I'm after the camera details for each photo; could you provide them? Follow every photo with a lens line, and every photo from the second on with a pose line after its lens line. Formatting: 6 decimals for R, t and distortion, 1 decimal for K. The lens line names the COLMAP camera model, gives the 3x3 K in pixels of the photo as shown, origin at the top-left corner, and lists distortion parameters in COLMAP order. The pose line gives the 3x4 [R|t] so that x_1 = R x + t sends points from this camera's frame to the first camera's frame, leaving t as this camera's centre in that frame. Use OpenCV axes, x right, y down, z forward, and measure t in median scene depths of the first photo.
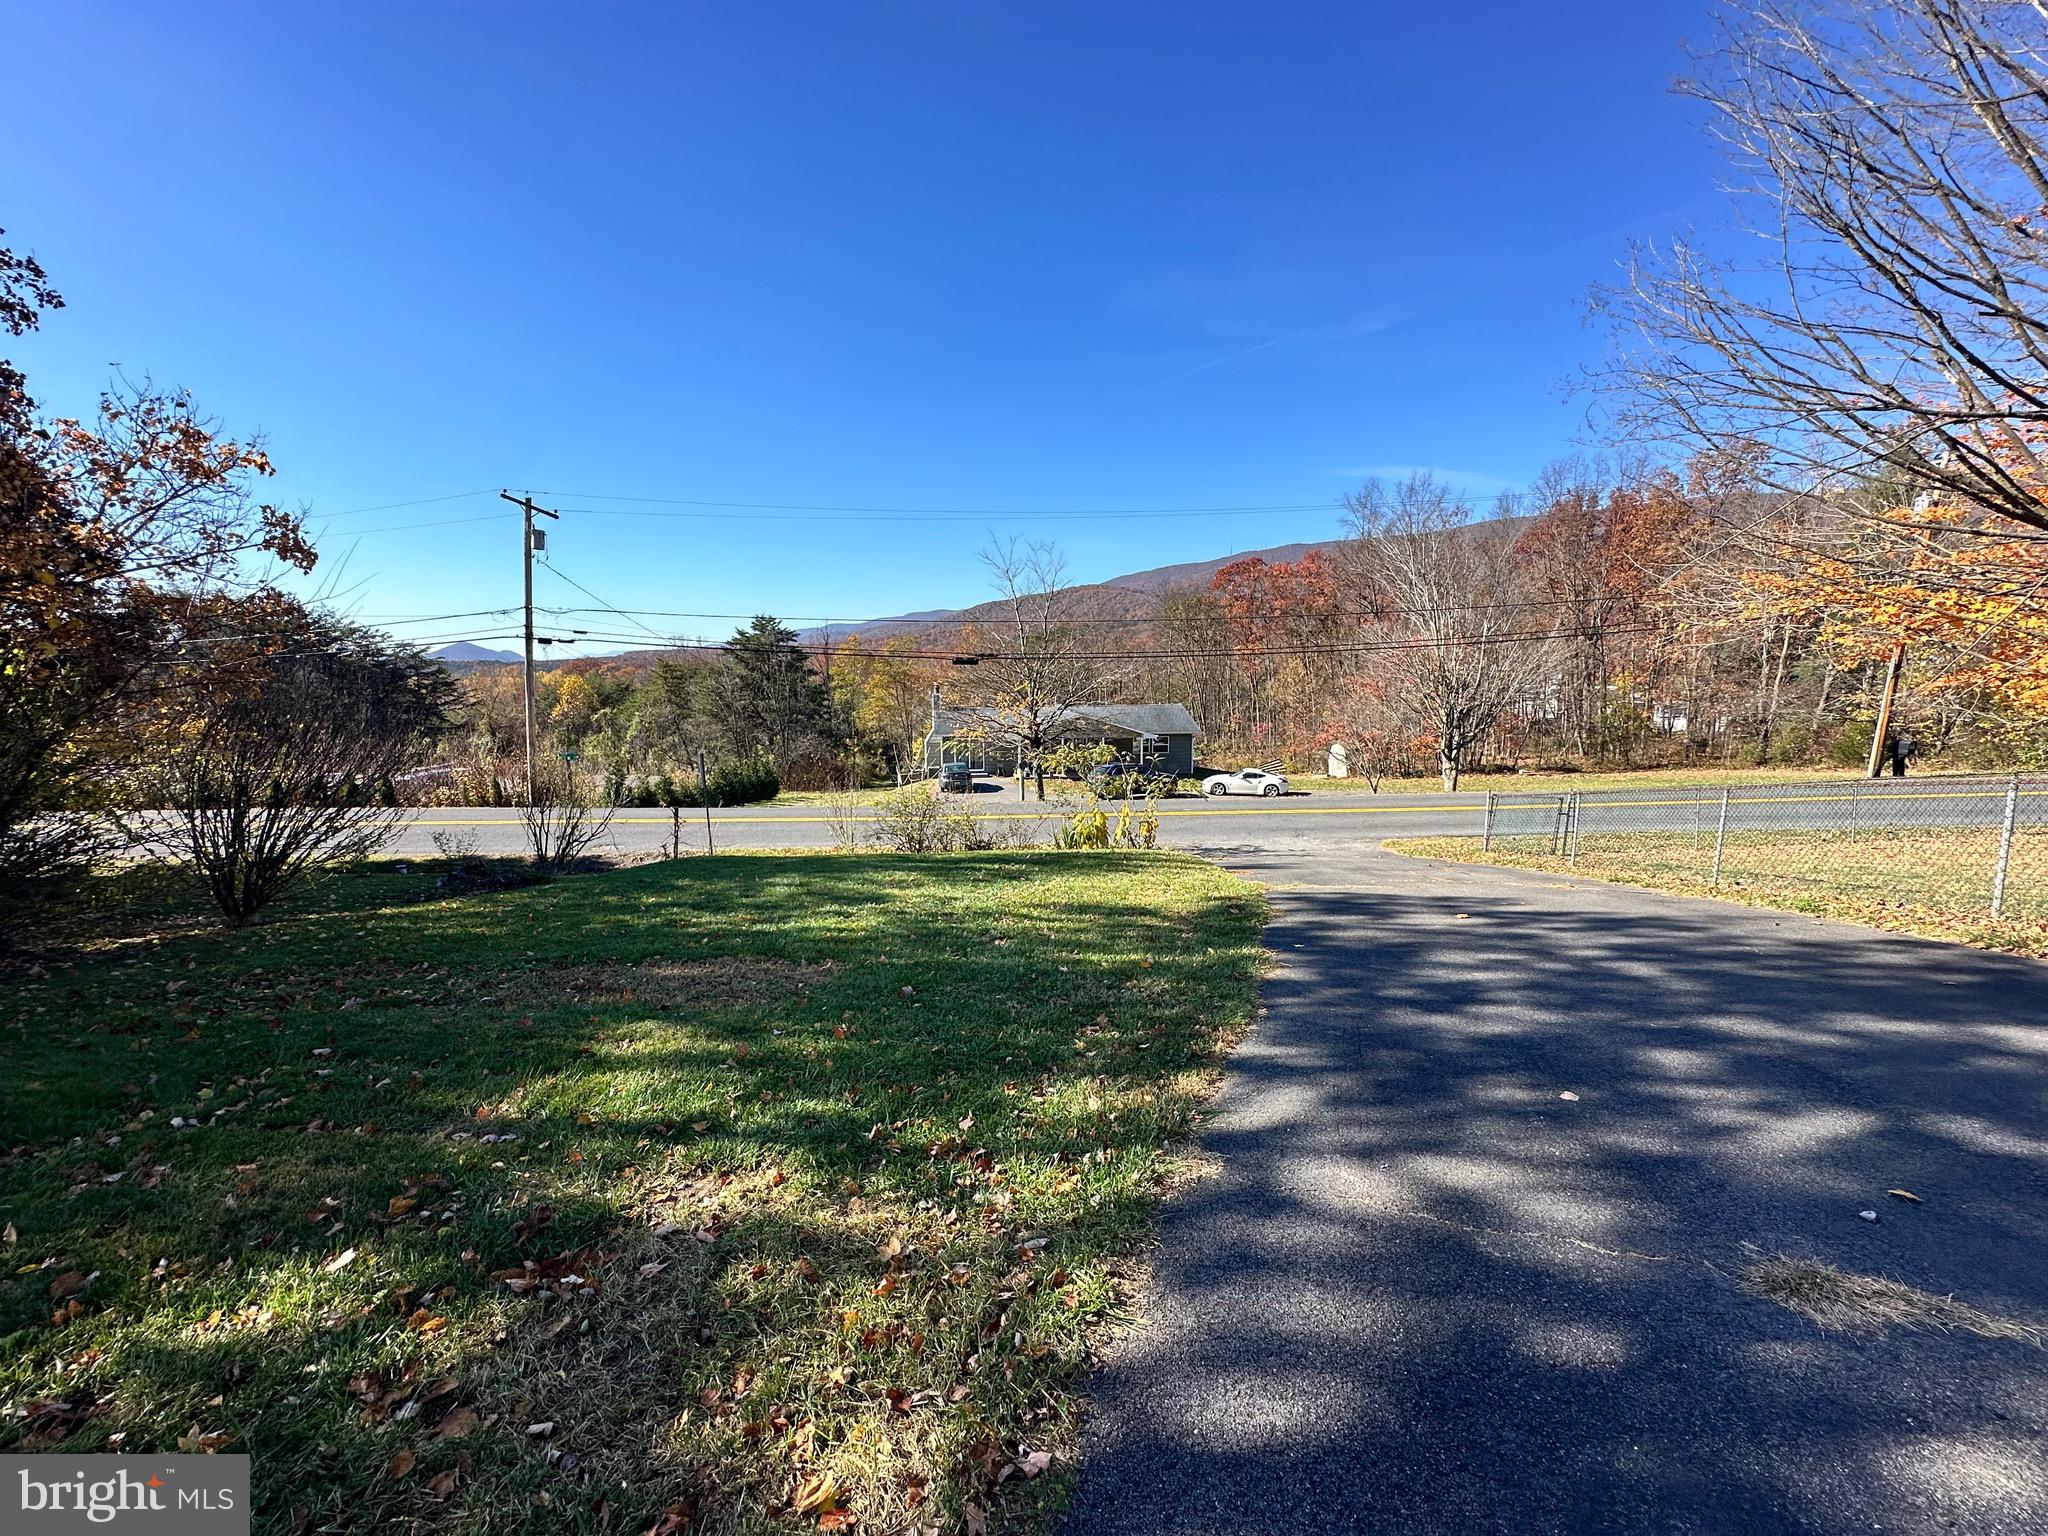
lens RADIAL K [[815.2, 0, 1023.3], [0, 815.2, 764.8], [0, 0, 1]] dist [-0.004181, 0.001282]
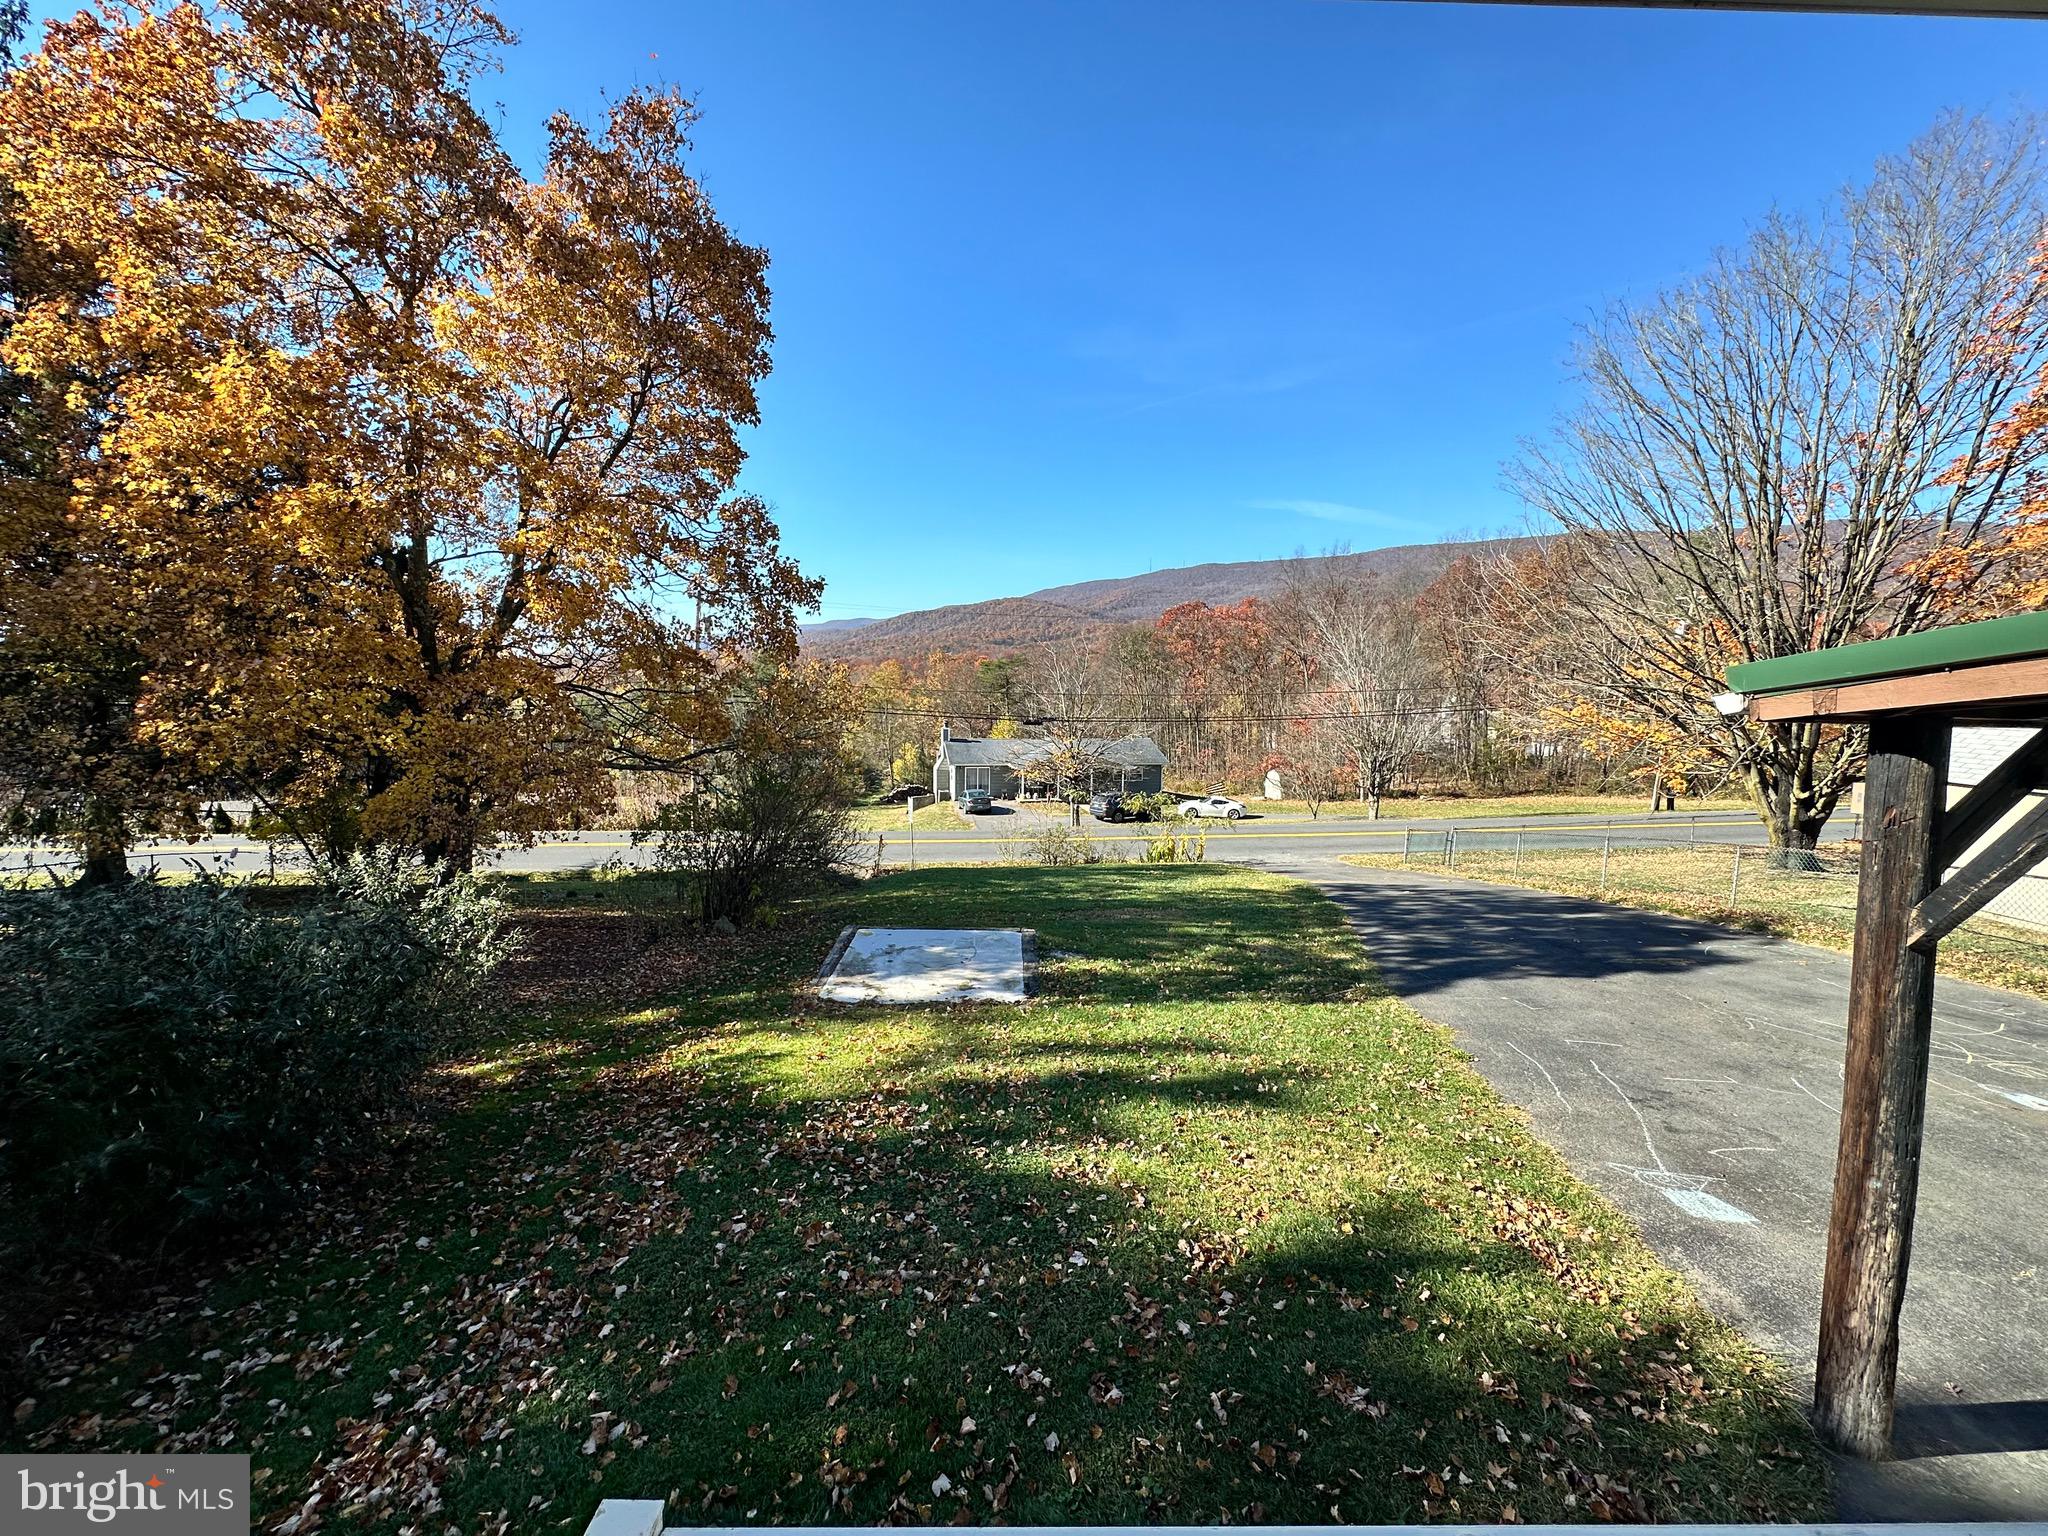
lens RADIAL K [[815.2, 0, 1023.3], [0, 815.2, 764.8], [0, 0, 1]] dist [-0.004181, 0.001282]
pose [[0.995290, 0.009460, 0.096484, -0.131980], [-0.008245, 0.999882, -0.012984, -0.023697], [-0.096595, 0.012128, 0.995250, -0.207999]]
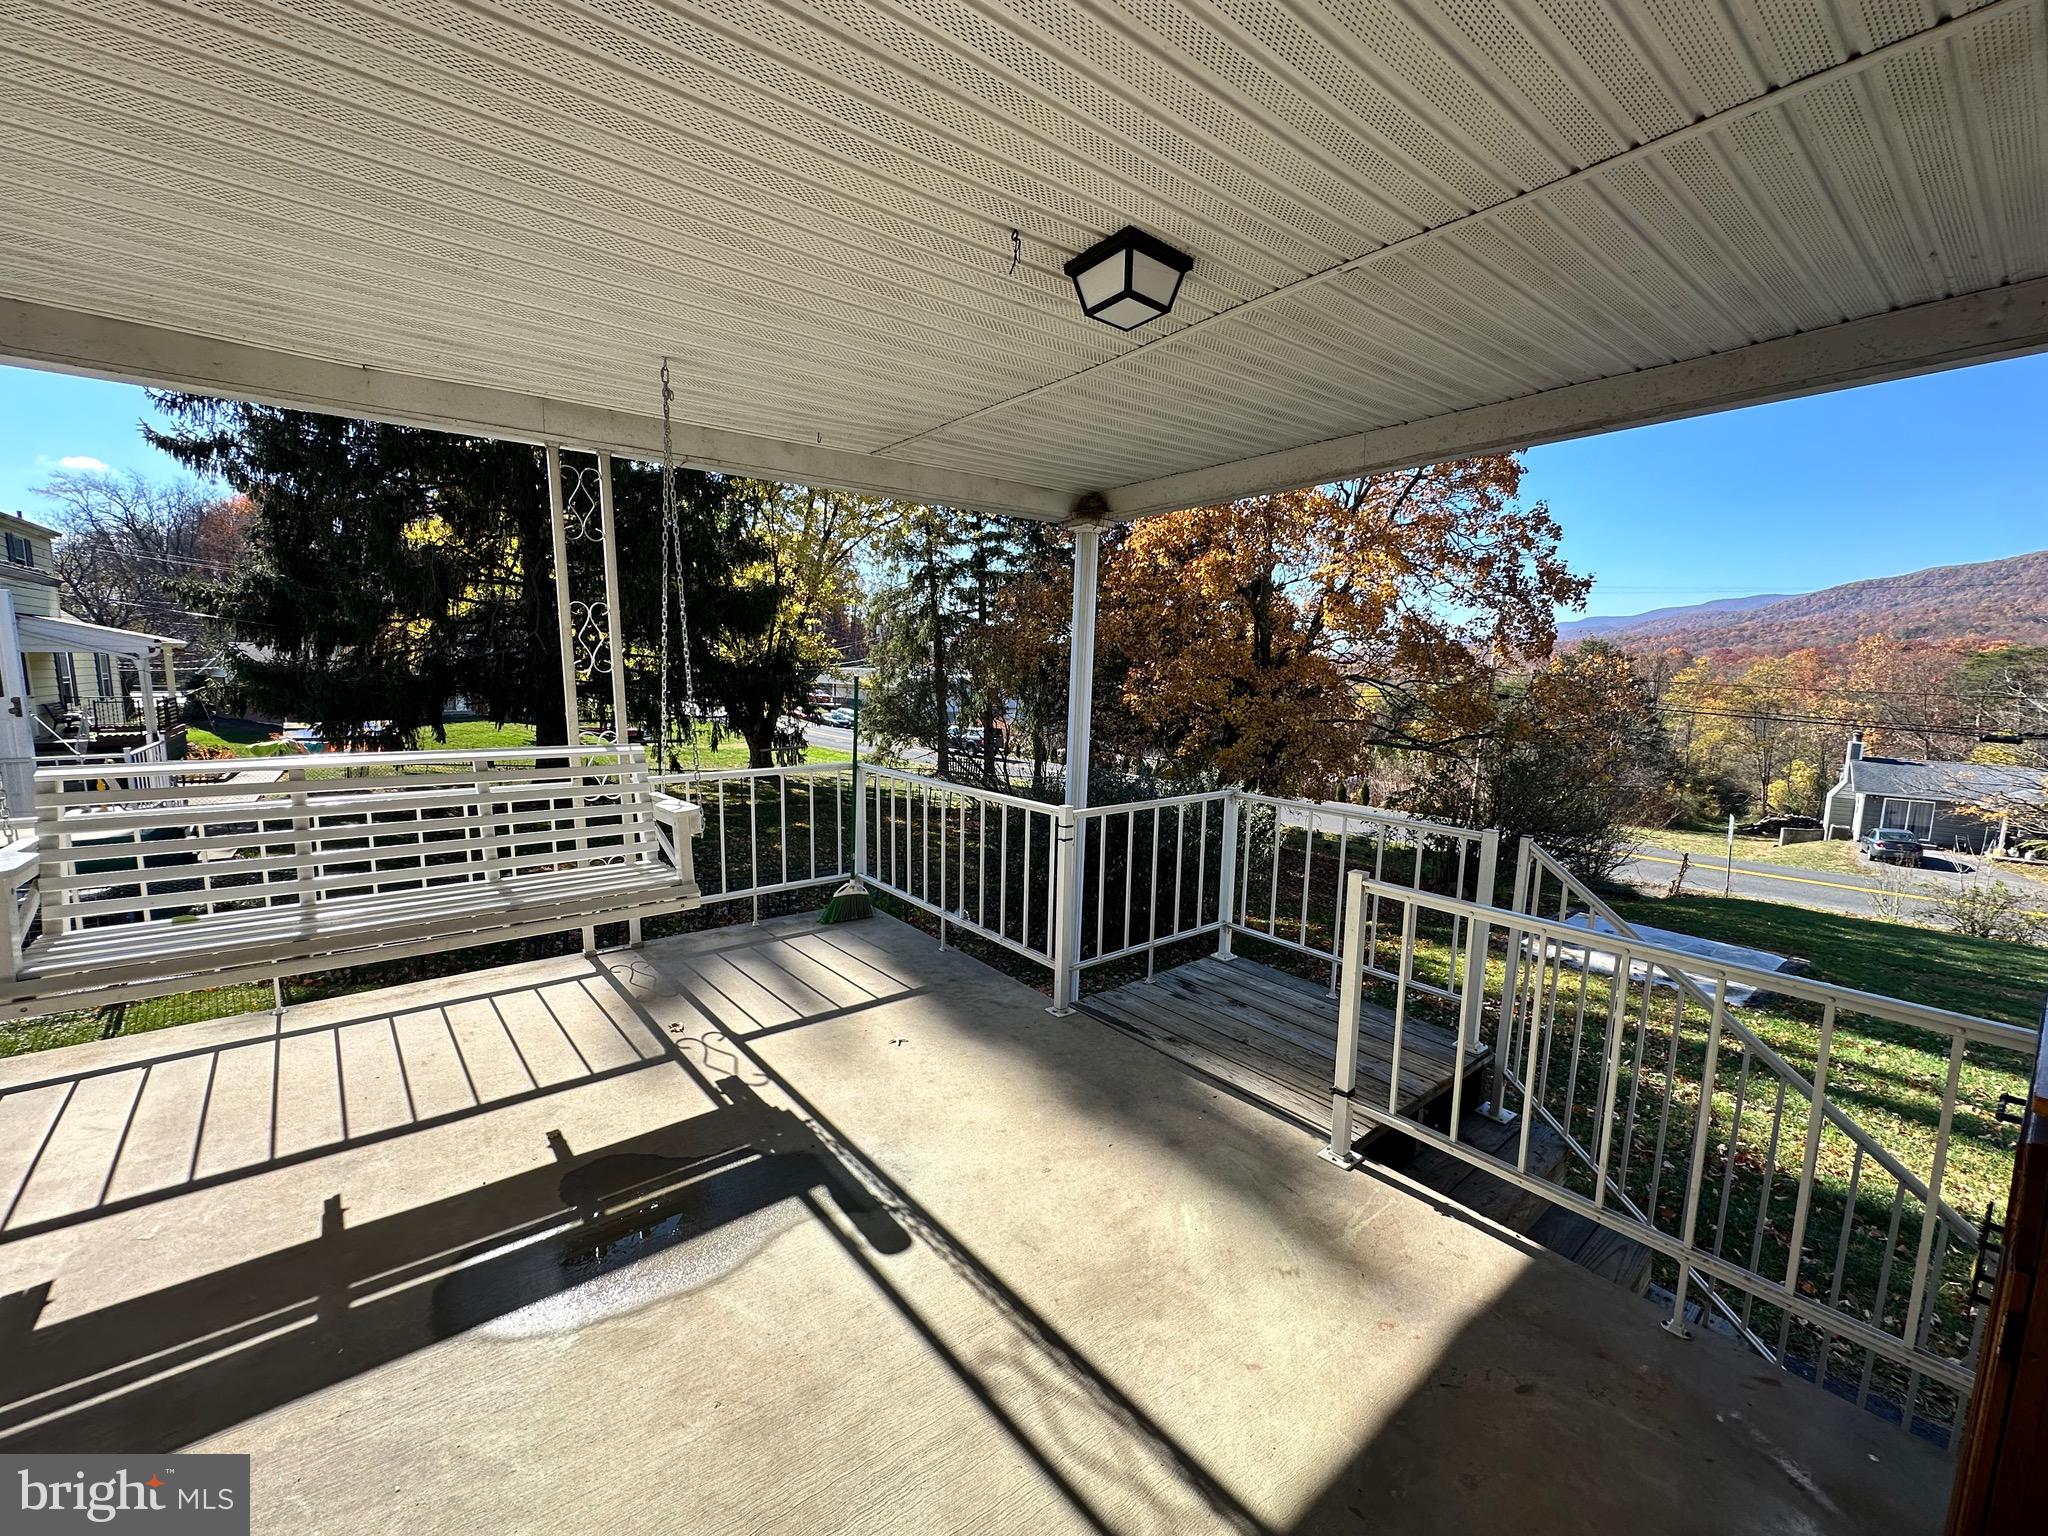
lens RADIAL K [[815.2, 0, 1023.3], [0, 815.2, 764.8], [0, 0, 1]] dist [-0.004181, 0.001282]
pose [[0.675193, 0.107219, -0.729807, -0.087735], [-0.103888, 0.993340, 0.049822, -0.016962], [0.730289, 0.042178, 0.681835, -0.271692]]
